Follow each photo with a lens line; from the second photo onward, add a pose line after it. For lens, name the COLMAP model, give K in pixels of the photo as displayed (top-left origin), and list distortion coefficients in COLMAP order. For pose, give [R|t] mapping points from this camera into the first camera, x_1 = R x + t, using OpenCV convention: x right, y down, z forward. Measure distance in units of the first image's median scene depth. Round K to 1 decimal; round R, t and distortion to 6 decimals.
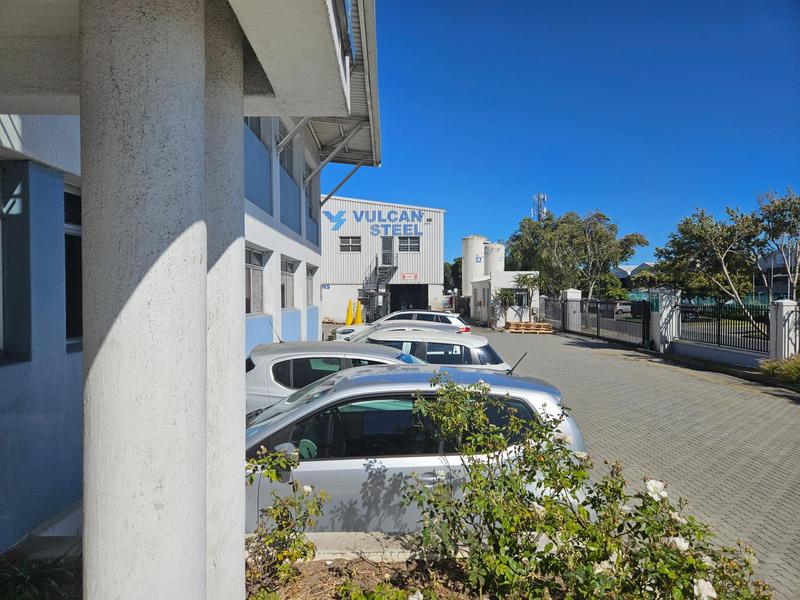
lens RADIAL K [[539.9, 0, 395.6], [0, 539.9, 302.0], [0, 0, 1]] dist [0.054778, -0.001508]
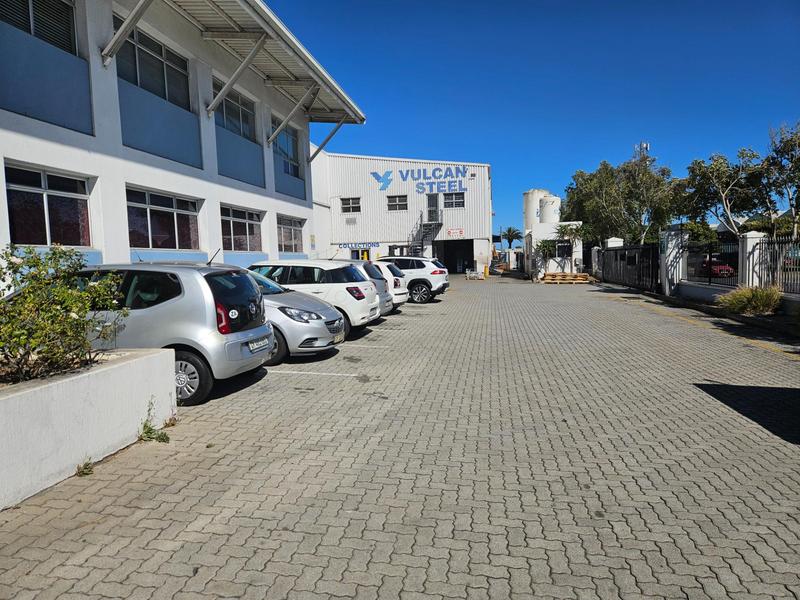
lens RADIAL K [[539.9, 0, 404.7], [0, 539.9, 300.5], [0, 0, 1]] dist [0.054778, -0.001508]
pose [[0.985763, -0.014547, -0.167511, 0.101831], [0.025125, 0.997809, 0.061203, 0.016684], [0.166254, -0.064540, 0.983969, -0.032710]]
